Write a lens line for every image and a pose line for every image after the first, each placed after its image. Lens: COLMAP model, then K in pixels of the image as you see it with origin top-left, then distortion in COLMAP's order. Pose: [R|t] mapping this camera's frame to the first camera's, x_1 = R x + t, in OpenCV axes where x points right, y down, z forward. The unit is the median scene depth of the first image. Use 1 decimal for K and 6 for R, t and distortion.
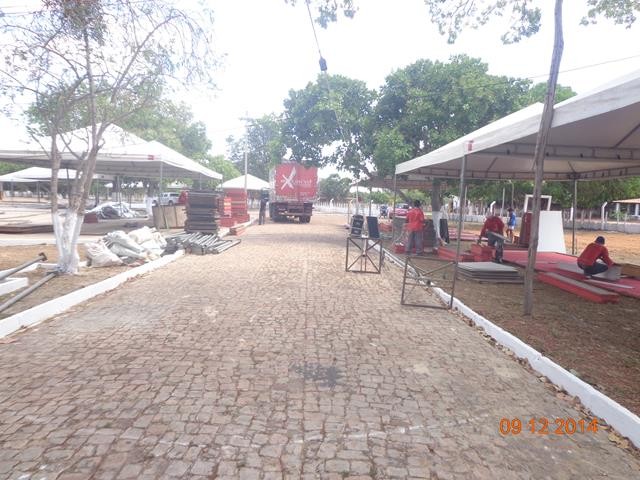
lens RADIAL K [[467.2, 0, 322.4], [0, 467.2, 241.8], [0, 0, 1]] dist [-0.013377, 0.011732]
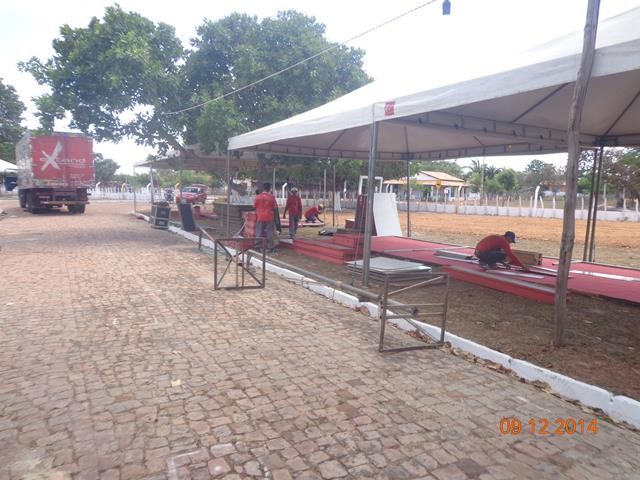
lens RADIAL K [[467.2, 0, 322.4], [0, 467.2, 241.8], [0, 0, 1]] dist [-0.013377, 0.011732]
pose [[0.884155, -0.067029, 0.462361, -0.071697], [0.050050, 0.997549, 0.048907, -0.018846], [-0.464505, -0.020100, 0.885342, 0.203110]]
